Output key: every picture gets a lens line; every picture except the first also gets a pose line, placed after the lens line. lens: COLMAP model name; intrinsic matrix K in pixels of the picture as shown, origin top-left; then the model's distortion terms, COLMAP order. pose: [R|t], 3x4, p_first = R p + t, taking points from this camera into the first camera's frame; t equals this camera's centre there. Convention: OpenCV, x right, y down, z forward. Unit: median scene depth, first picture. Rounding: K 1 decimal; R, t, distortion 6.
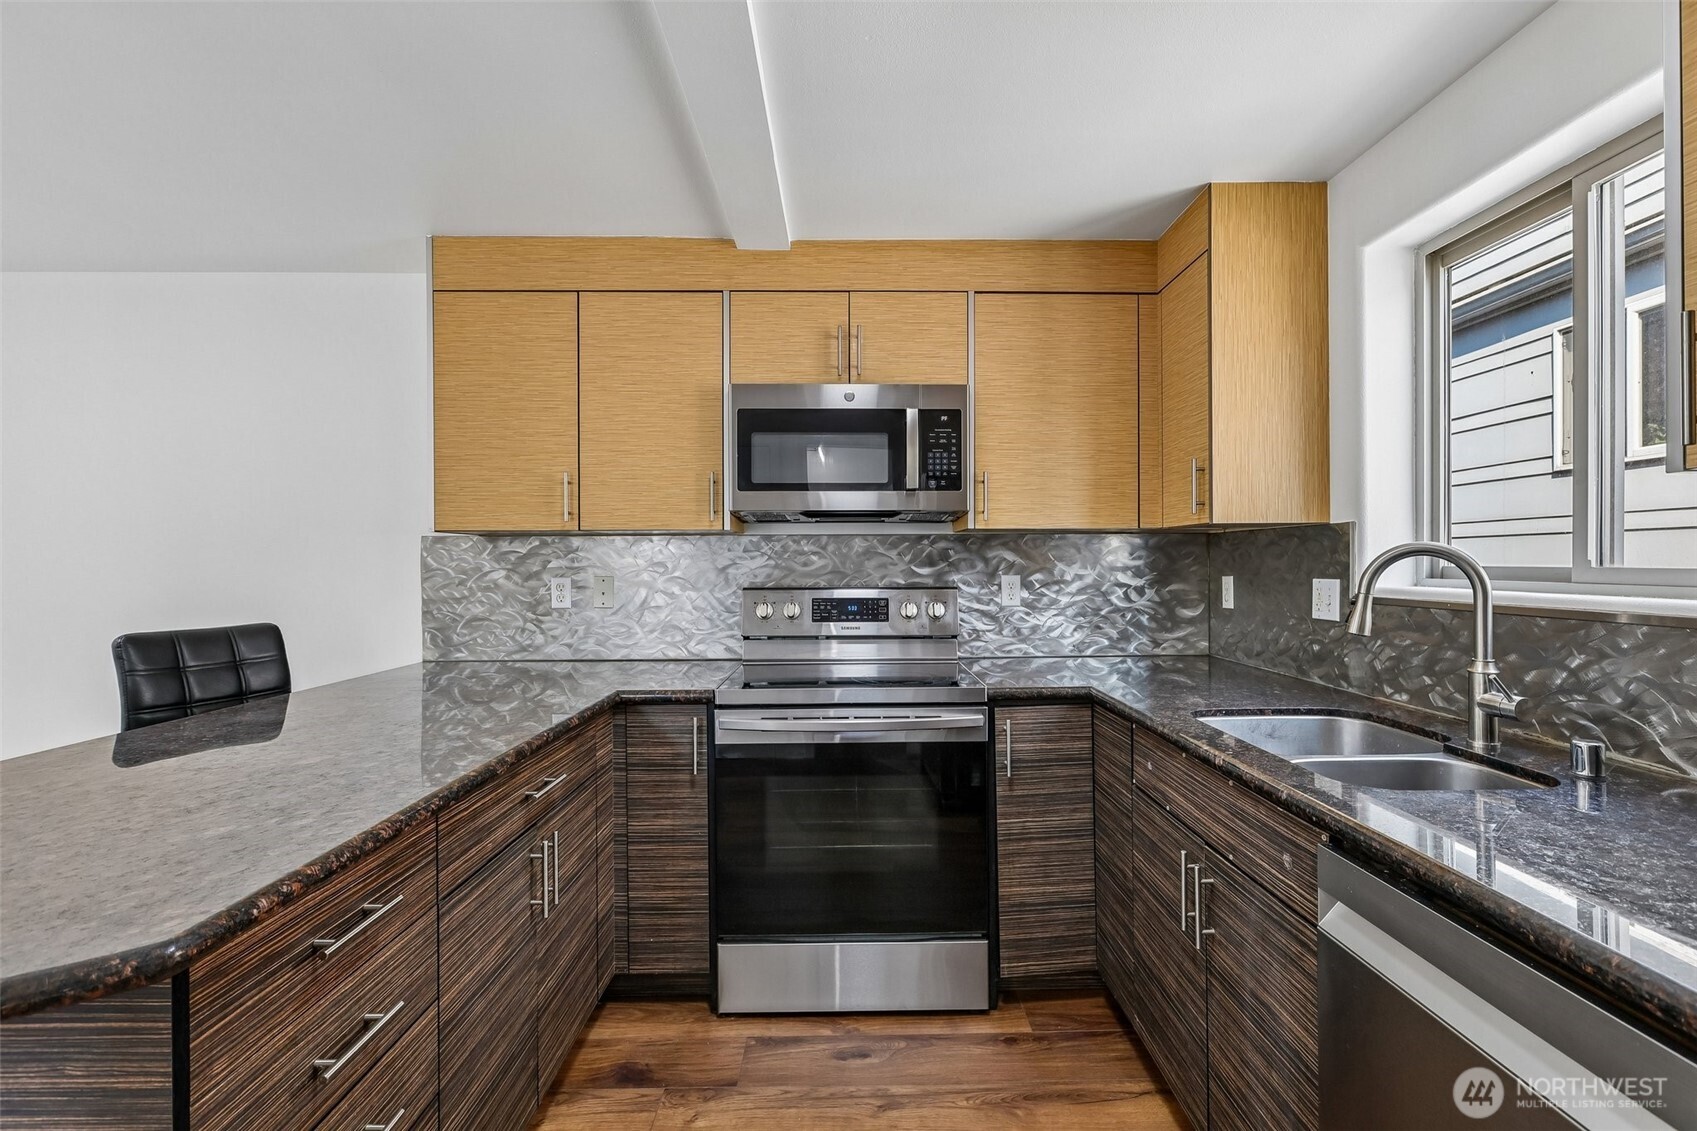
lens RADIAL K [[756.6, 0, 842.6], [0, 756.6, 563.0], [0, 0, 1]] dist [-0.002436, 0.000991]
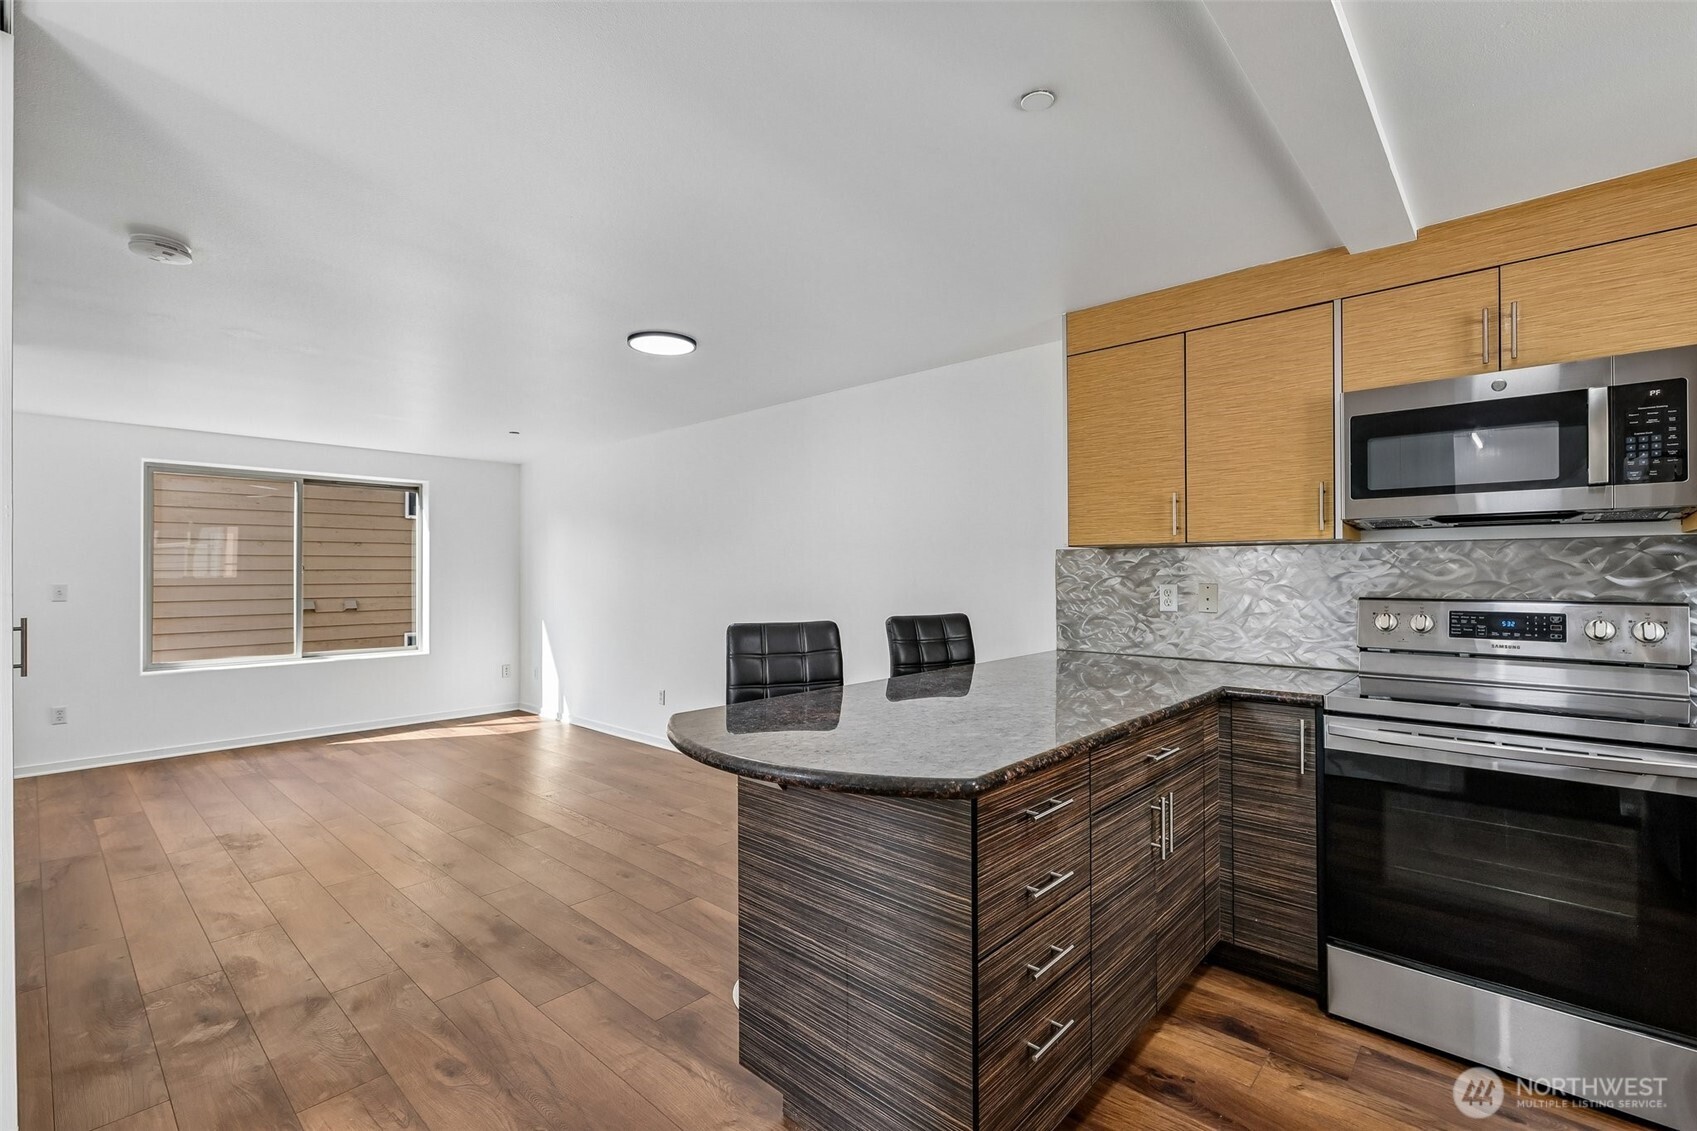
lens RADIAL K [[756.6, 0, 861.1], [0, 756.6, 567.5], [0, 0, 1]] dist [-0.002436, 0.000991]
pose [[0.747631, -0.001110, -0.664114, 0.041485], [-0.000442, 0.999998, -0.002169, -0.003859], [0.664114, 0.001915, 0.747628, -0.177578]]
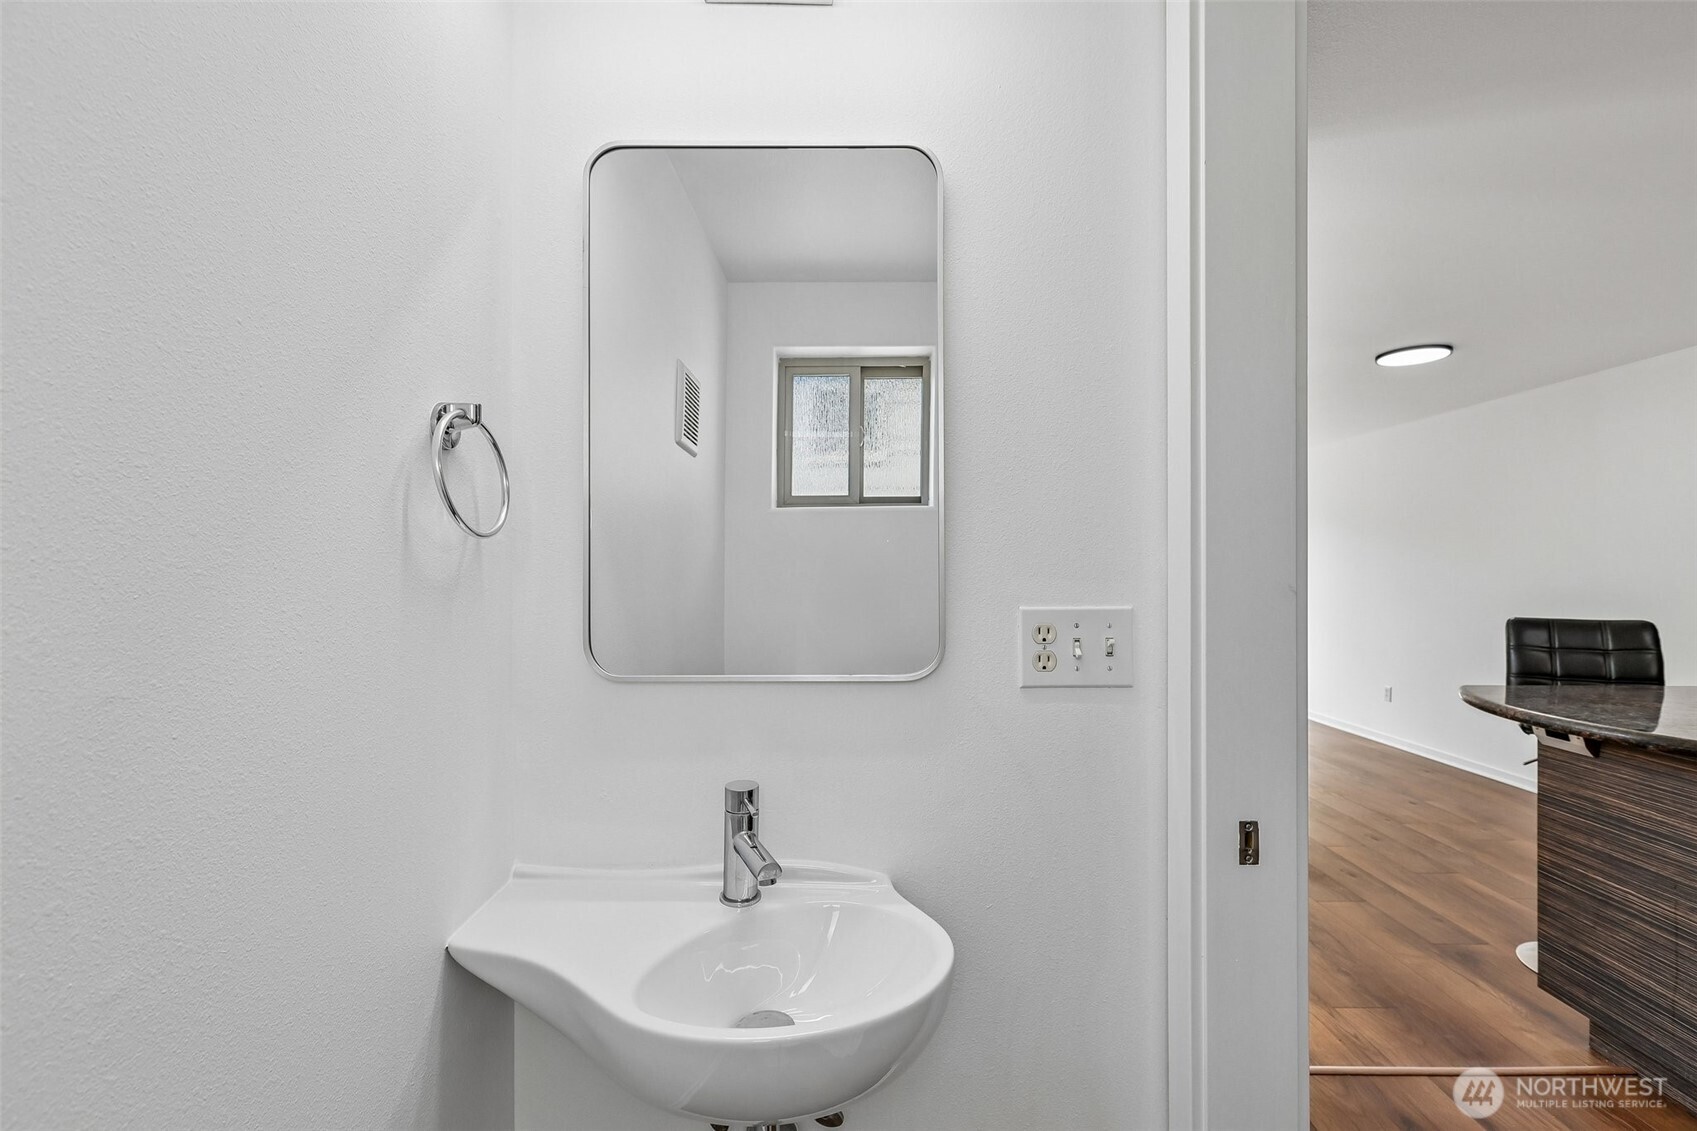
lens RADIAL K [[756.6, 0, 844.2], [0, 756.6, 565.1], [0, 0, 1]] dist [-0.002436, 0.000991]
pose [[0.008434, 0.002767, -0.999961, 0.359482], [-0.004464, 0.999986, 0.002729, -0.004763], [0.999954, 0.004440, 0.008446, -0.554333]]
